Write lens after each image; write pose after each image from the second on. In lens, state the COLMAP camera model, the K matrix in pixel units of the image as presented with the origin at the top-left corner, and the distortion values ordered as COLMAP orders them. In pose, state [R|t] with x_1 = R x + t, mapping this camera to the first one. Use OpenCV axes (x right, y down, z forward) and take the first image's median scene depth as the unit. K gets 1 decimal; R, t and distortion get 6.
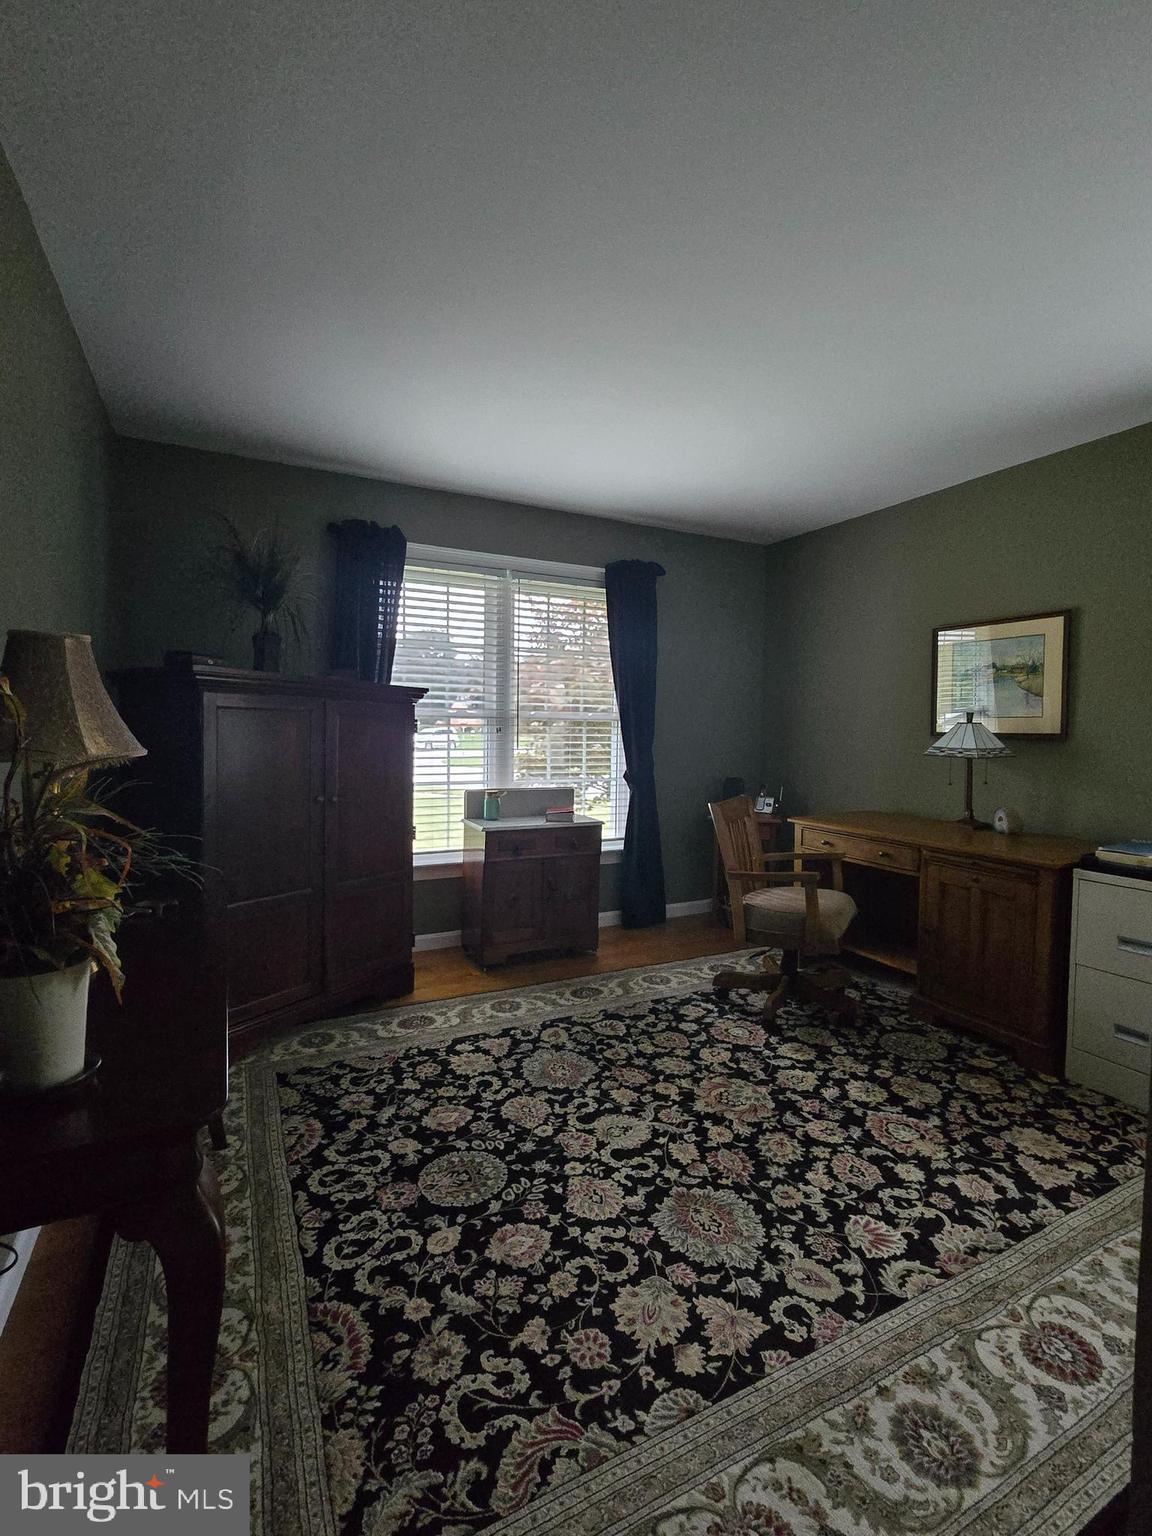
lens RADIAL K [[684.8, 0, 577.4], [0, 684.8, 764.8], [0, 0, 1]] dist [-0.008982, 0.002330]
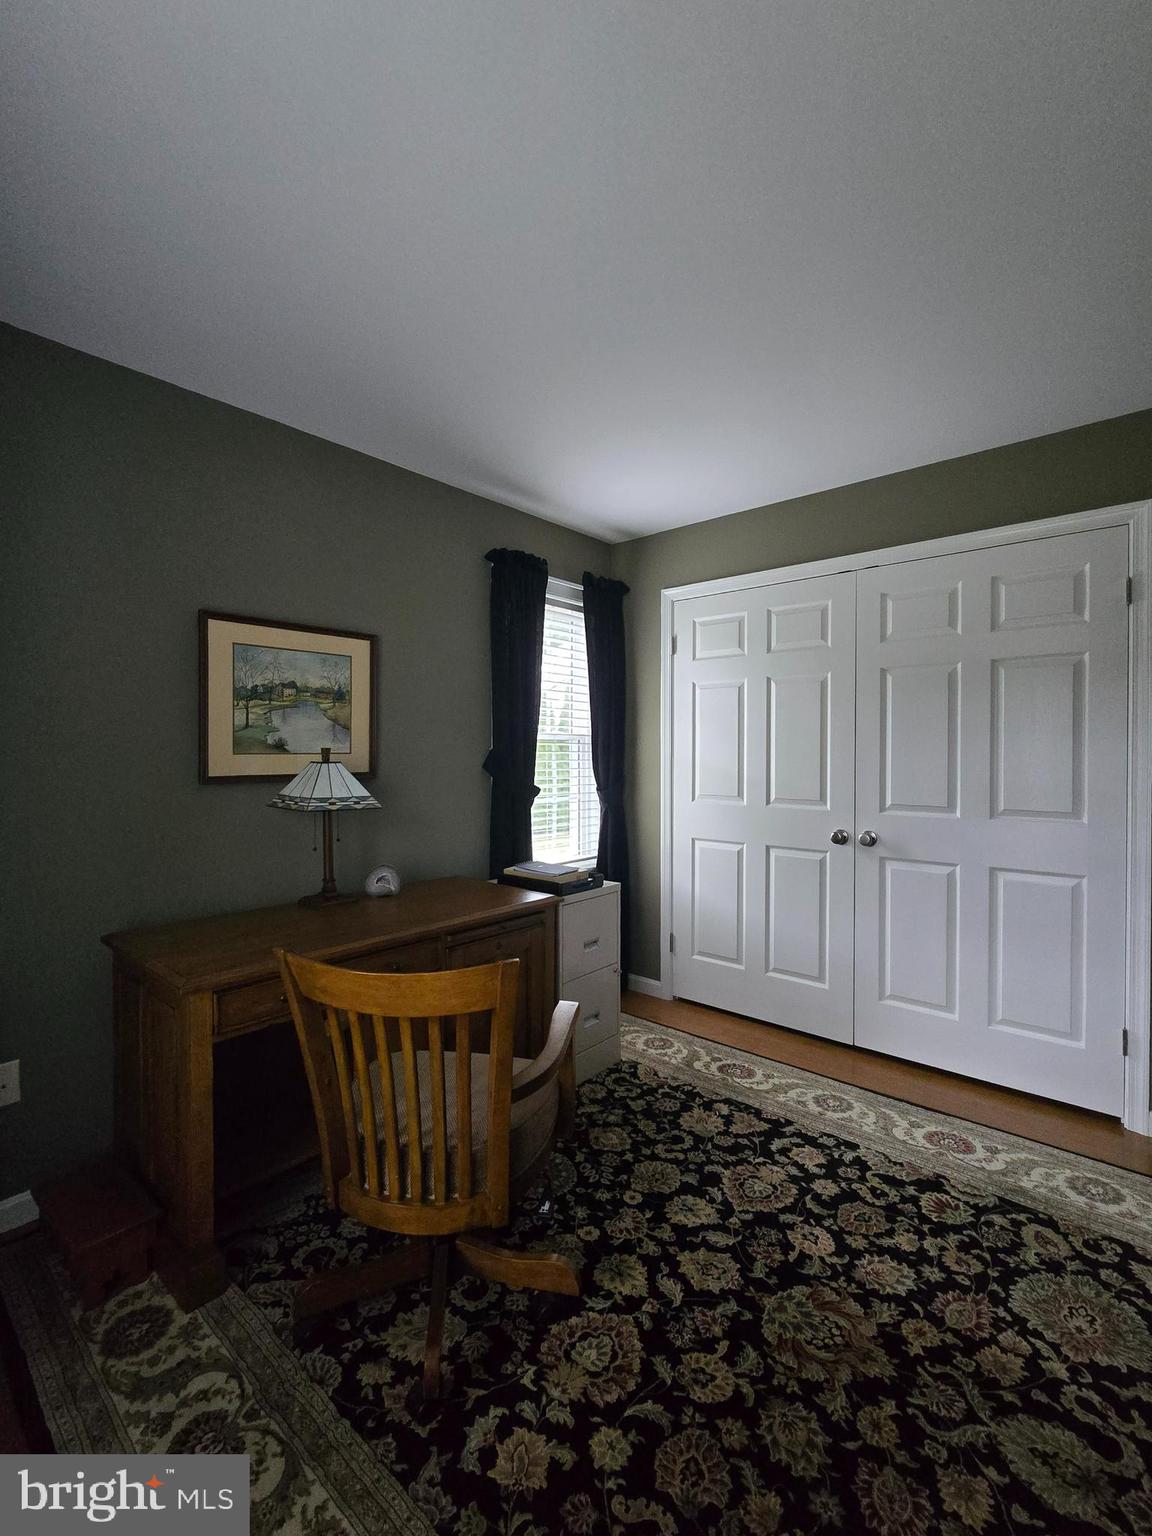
lens RADIAL K [[684.8, 0, 576.0], [0, 684.8, 758.0], [0, 0, 1]] dist [-0.008982, 0.002330]
pose [[-0.368204, -0.016747, 0.929594, -0.325505], [0.046432, 0.998259, 0.036375, -0.123209], [-0.928585, 0.056556, -0.366786, 1.575533]]
